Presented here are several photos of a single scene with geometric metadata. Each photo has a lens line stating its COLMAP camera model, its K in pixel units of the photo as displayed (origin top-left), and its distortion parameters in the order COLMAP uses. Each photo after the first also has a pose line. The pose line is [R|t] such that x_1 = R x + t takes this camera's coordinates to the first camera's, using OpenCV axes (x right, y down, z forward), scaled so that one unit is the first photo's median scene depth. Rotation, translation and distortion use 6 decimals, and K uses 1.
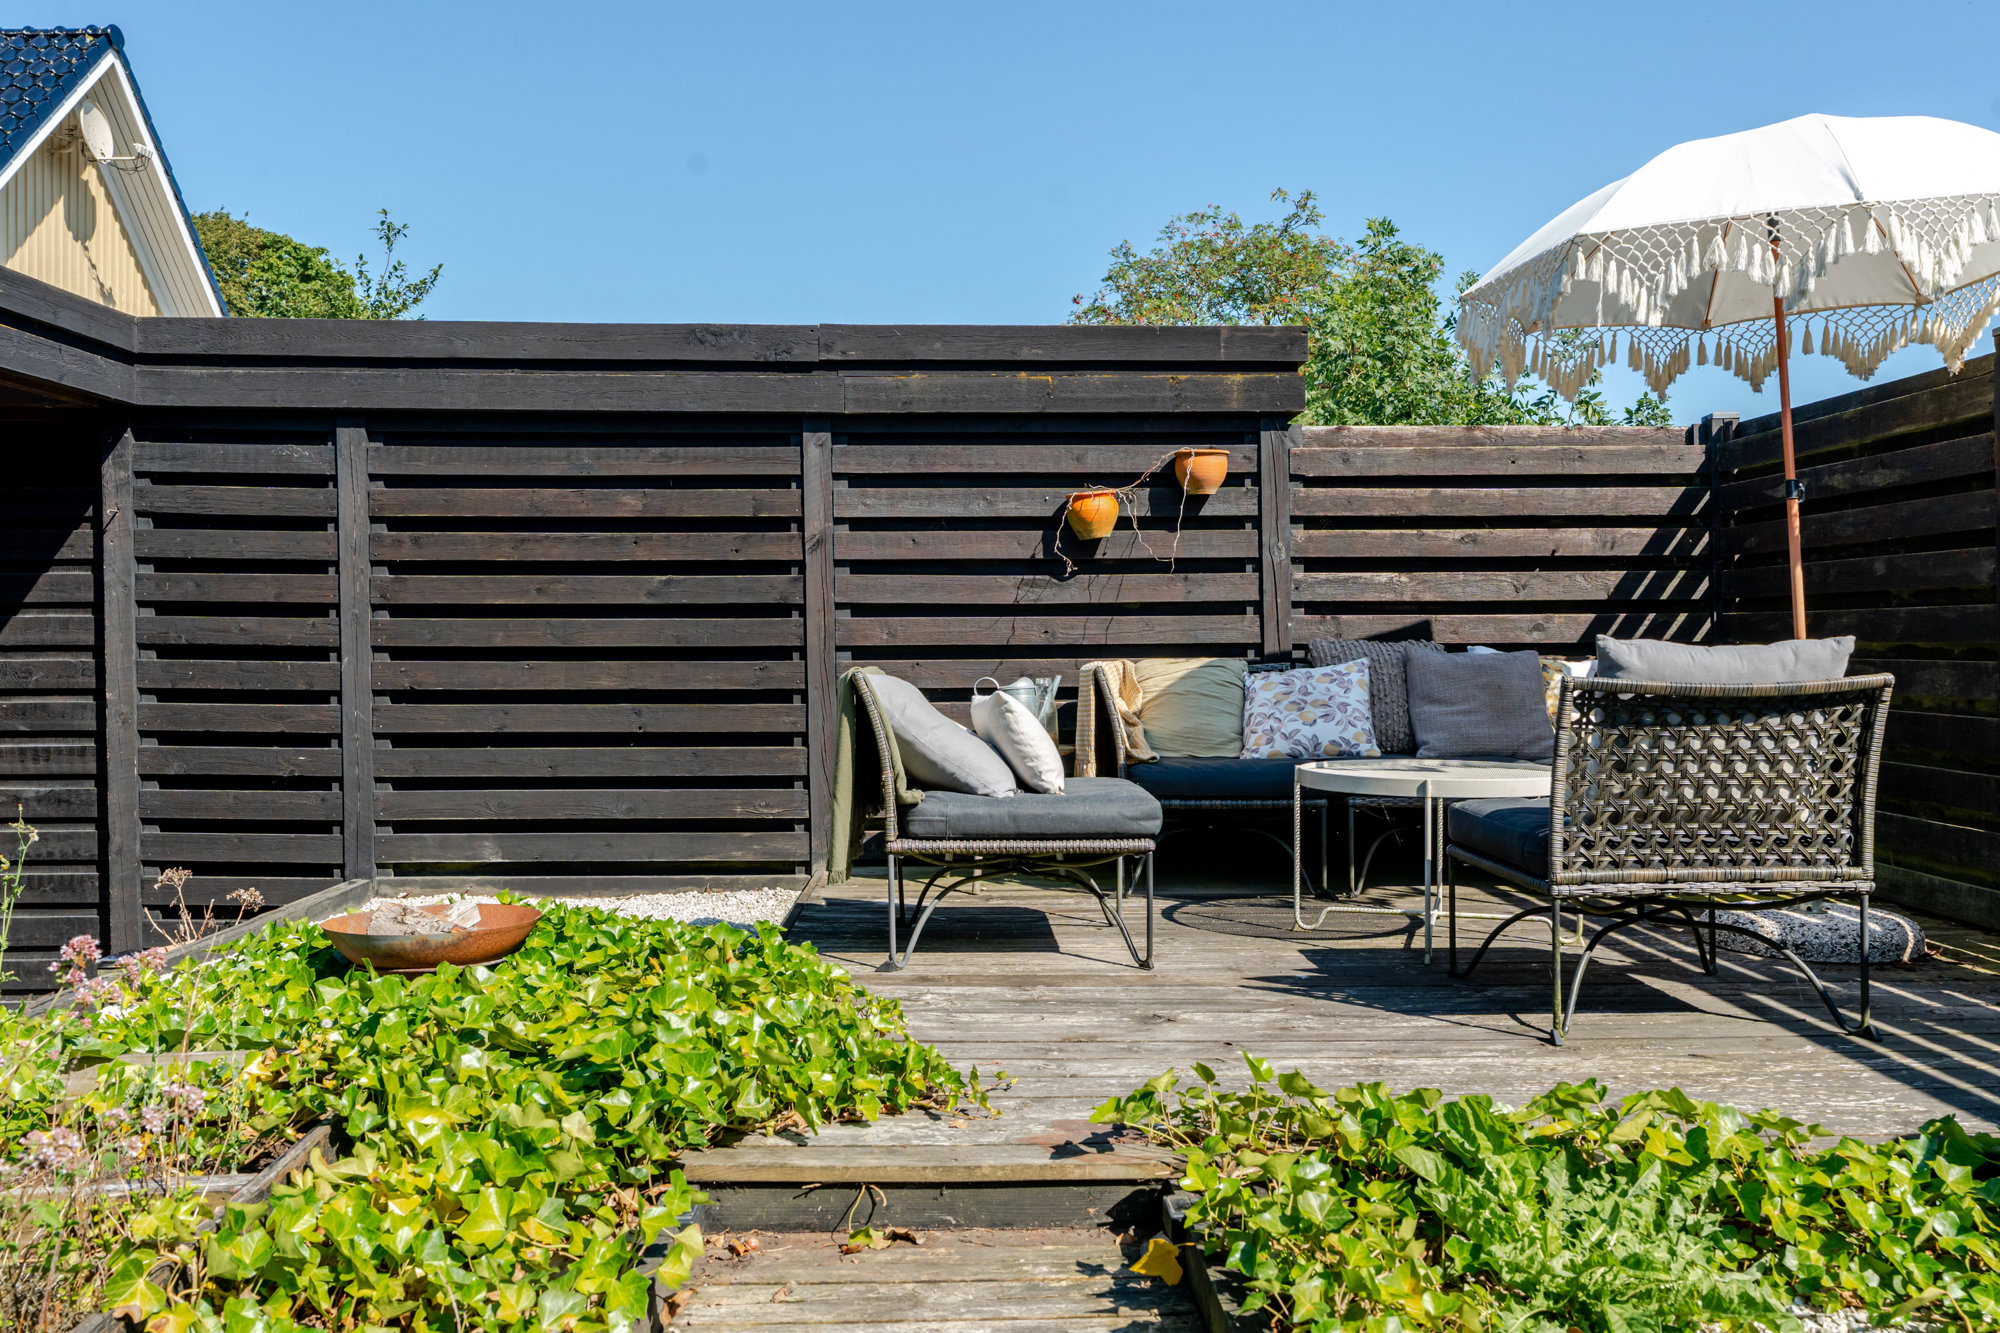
lens RADIAL K [[1600.0, 0, 999.4], [0, 1600.0, 662.6], [0, 0, 1]] dist [-0.002544, 0.009710]
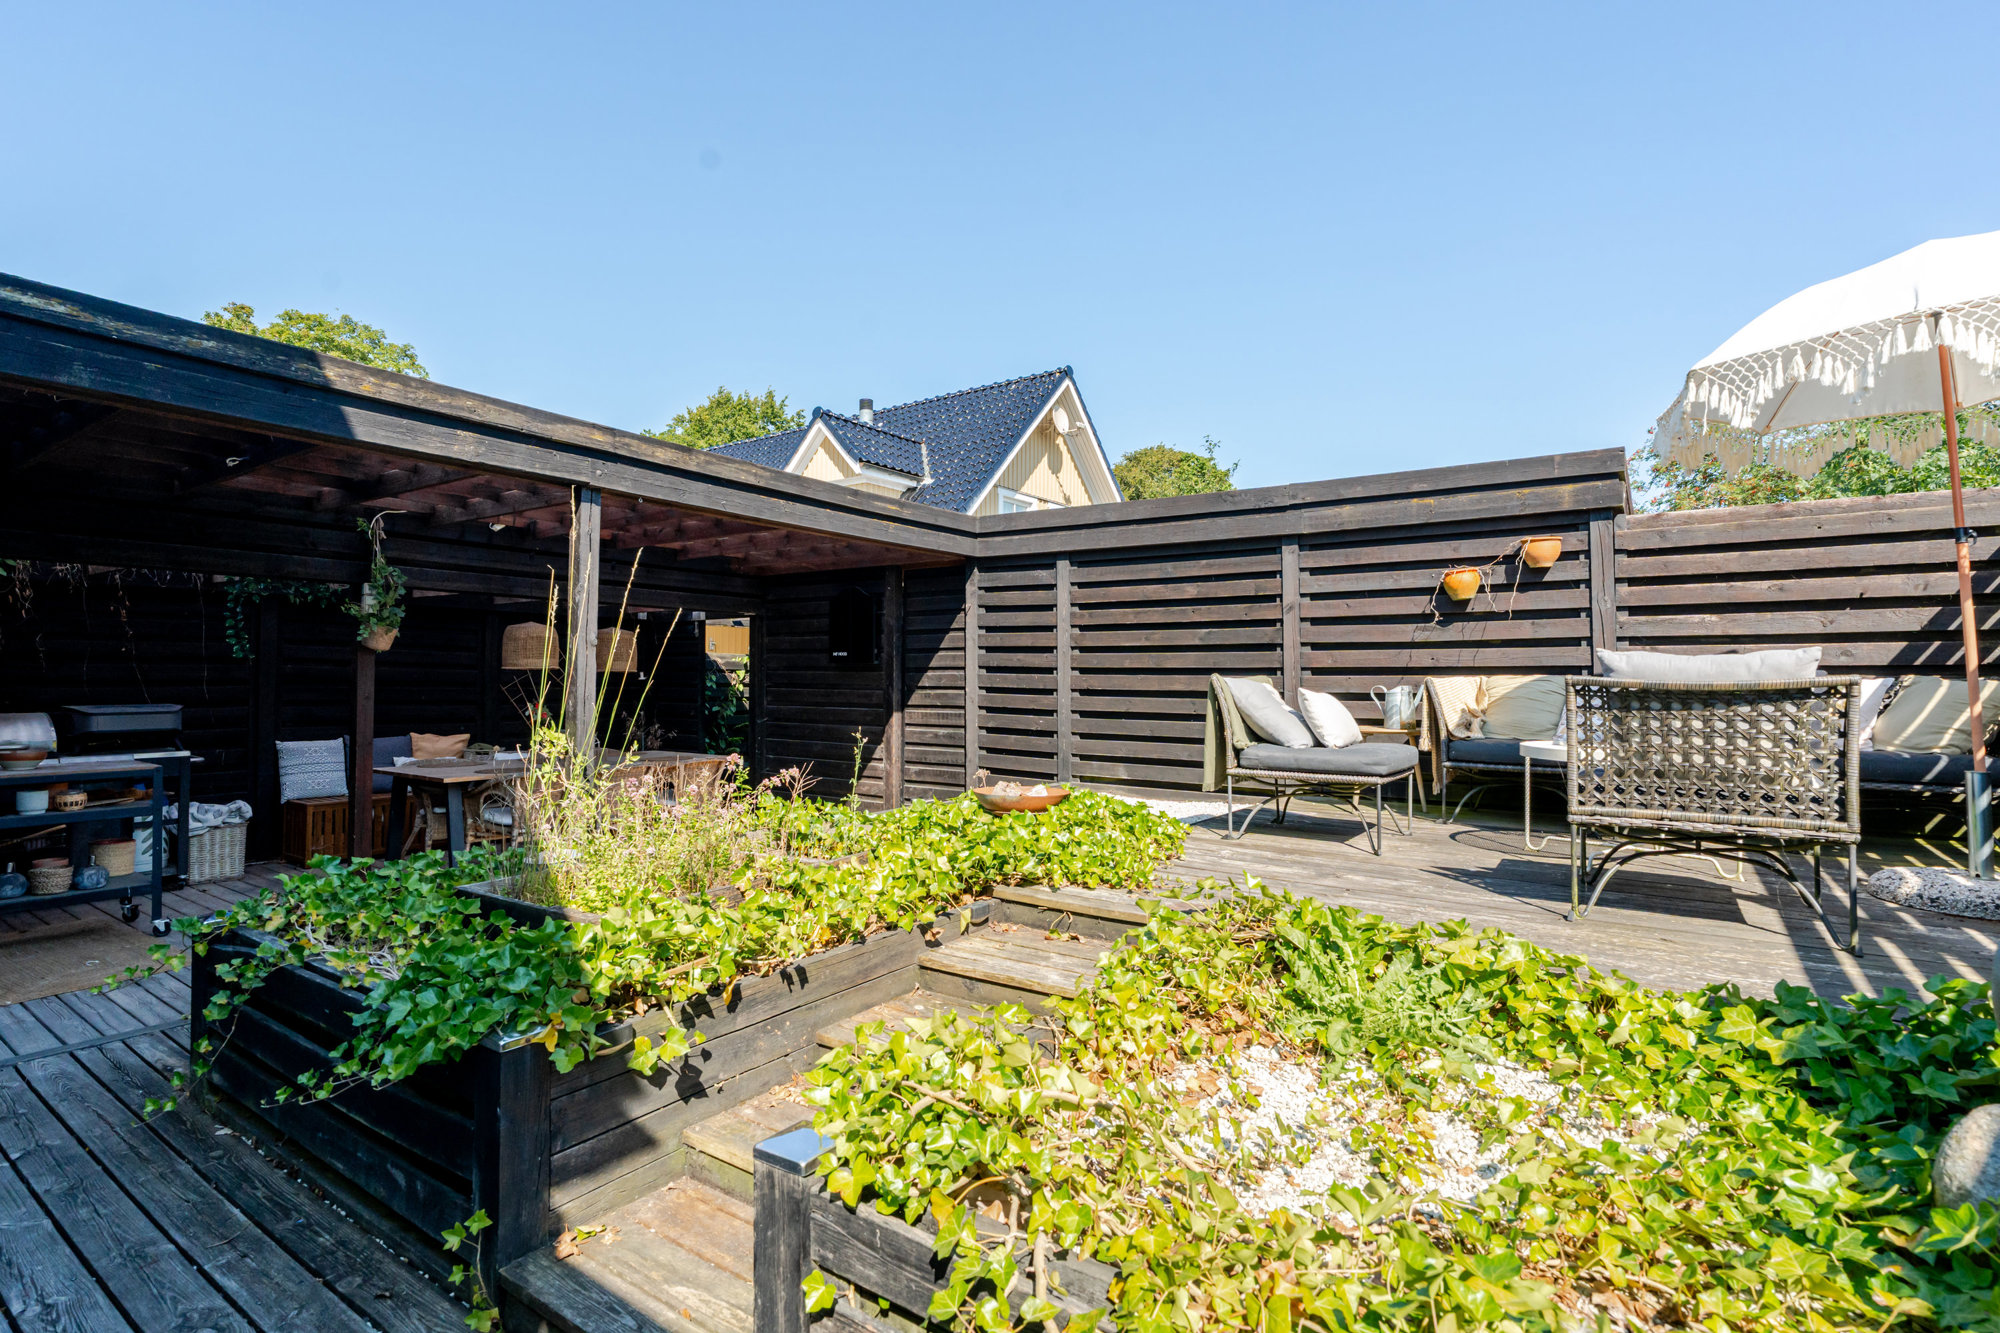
lens RADIAL K [[944.5, 0, 983.1], [0, 944.5, 665.9], [0, 0, 1]] dist [-0.005939, 0.002579]
pose [[0.804060, -0.000203, -0.594547, 0.230845], [-0.014104, 0.999712, -0.019414, 0.012769], [0.594380, 0.023996, 0.803826, -0.025689]]
